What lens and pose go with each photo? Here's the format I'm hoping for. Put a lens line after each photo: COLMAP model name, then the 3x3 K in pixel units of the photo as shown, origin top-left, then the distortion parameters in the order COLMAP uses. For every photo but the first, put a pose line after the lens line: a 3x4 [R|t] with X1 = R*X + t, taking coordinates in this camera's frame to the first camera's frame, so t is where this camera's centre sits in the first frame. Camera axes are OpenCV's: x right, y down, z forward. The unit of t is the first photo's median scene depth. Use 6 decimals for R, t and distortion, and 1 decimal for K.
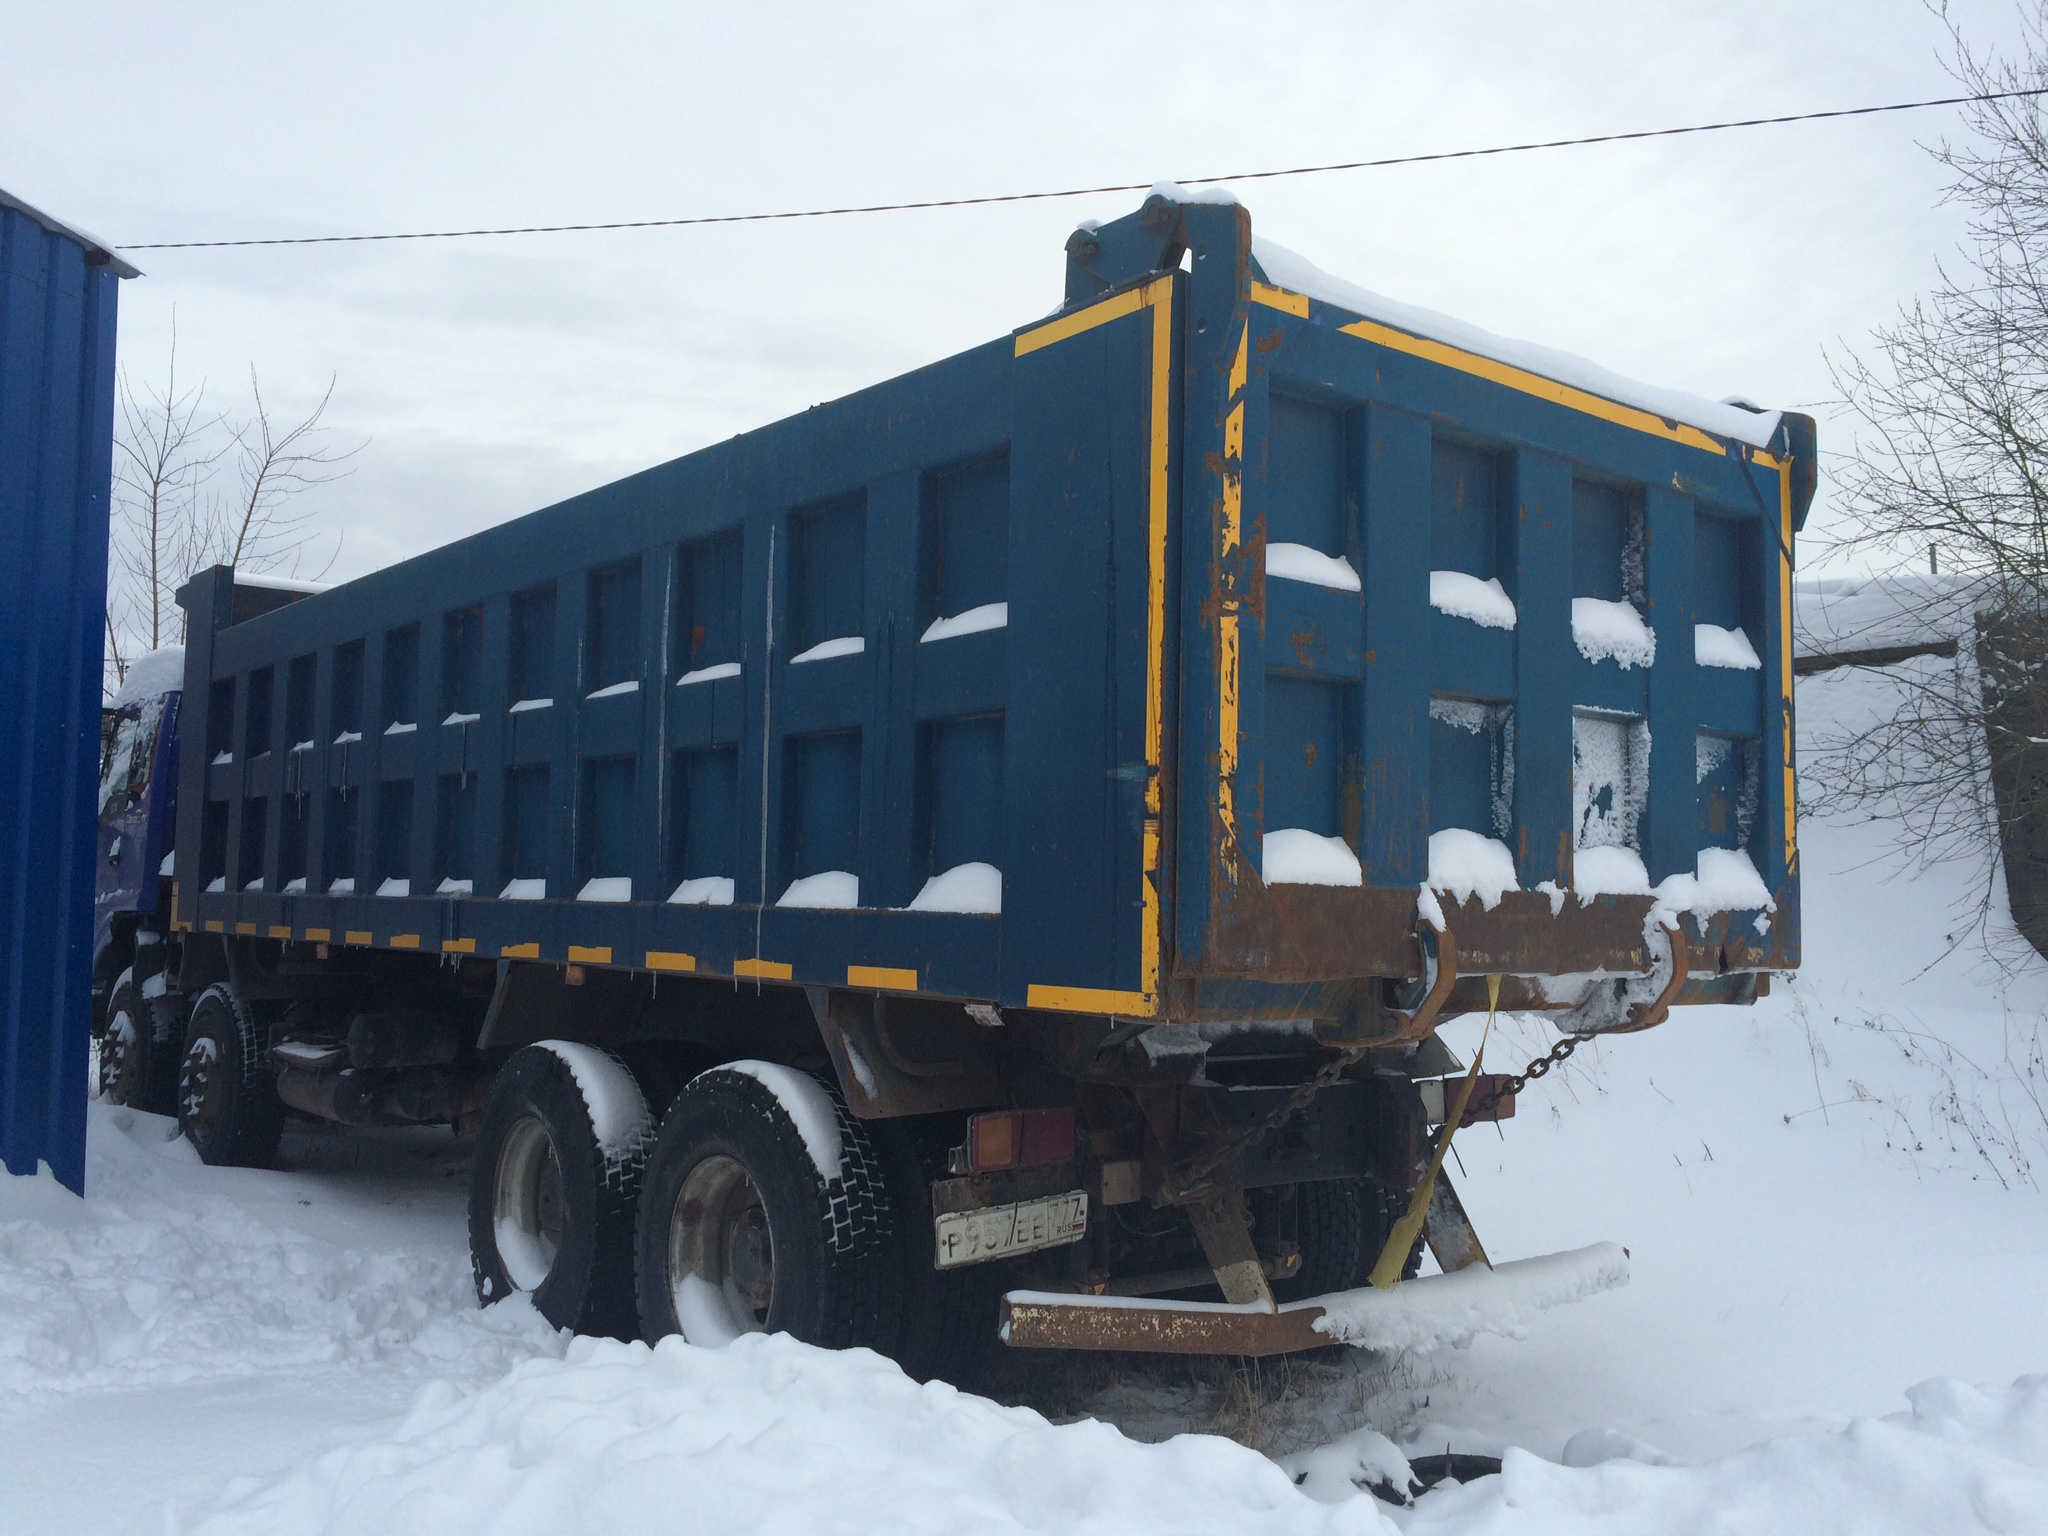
lens RADIAL K [[1786.1, 0, 1023.4], [0, 1786.1, 764.5], [0, 0, 1]] dist [-0.000951, -0.009035]
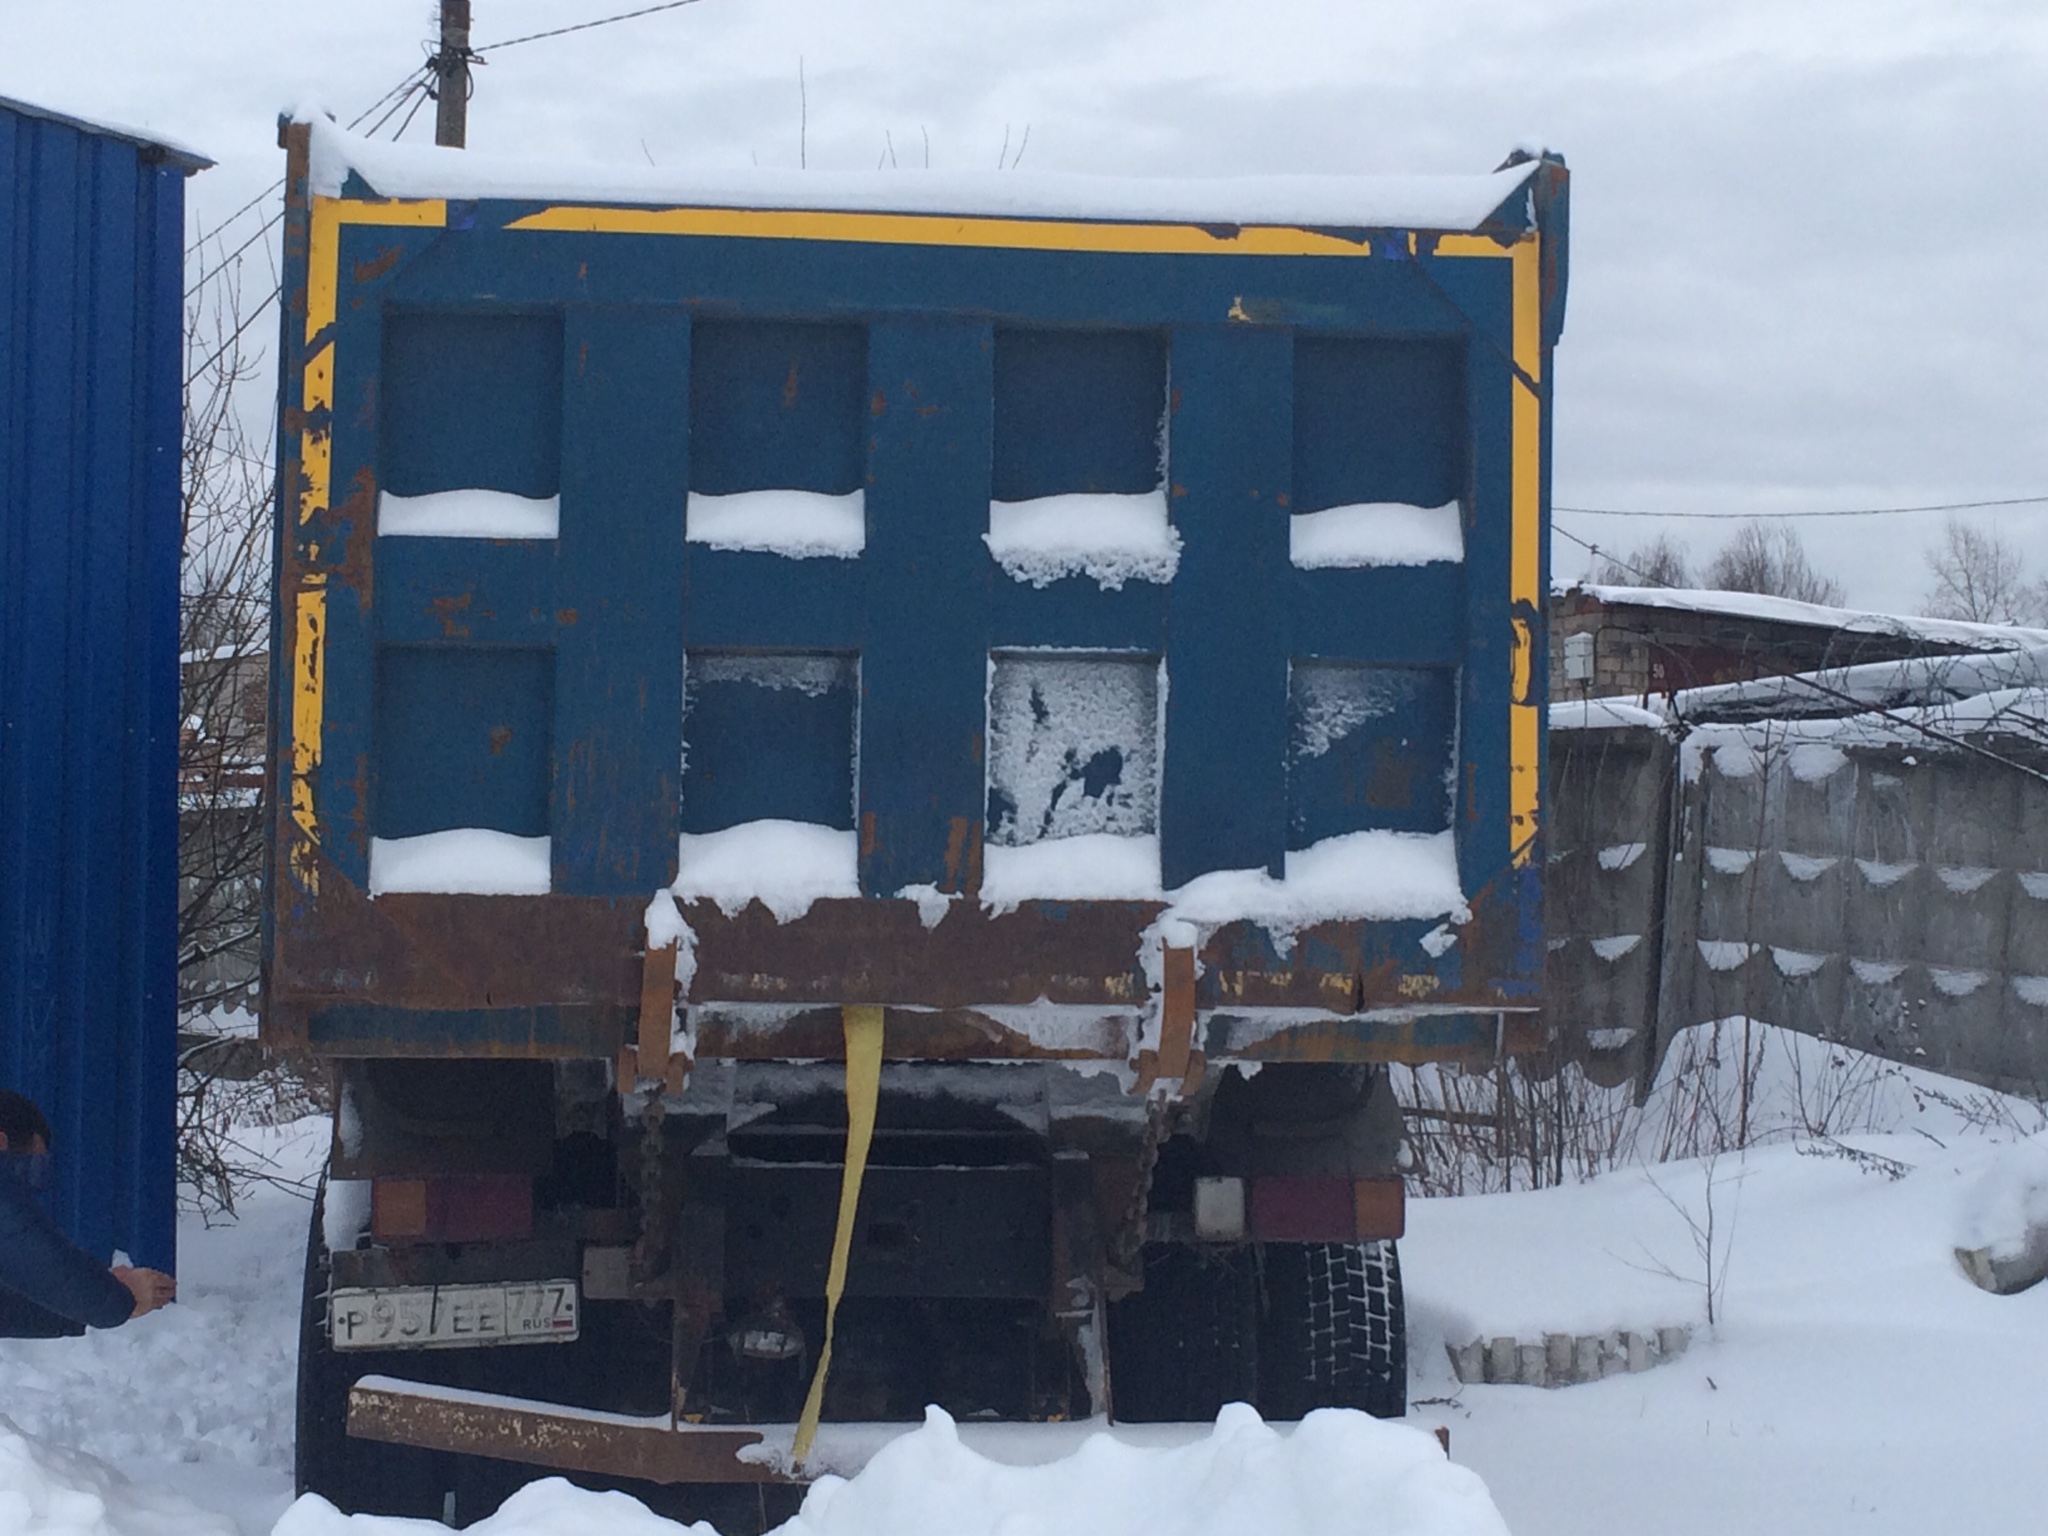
lens RADIAL K [[3435.8, 0, 1024.9], [0, 3435.8, 770.8], [0, 0, 1]] dist [-0.009511, 0.000000]
pose [[0.848339, -0.039501, -0.527978, 1.100046], [0.049519, 0.998761, 0.004843, 0.012213], [0.527132, -0.030254, 0.849245, -0.215565]]
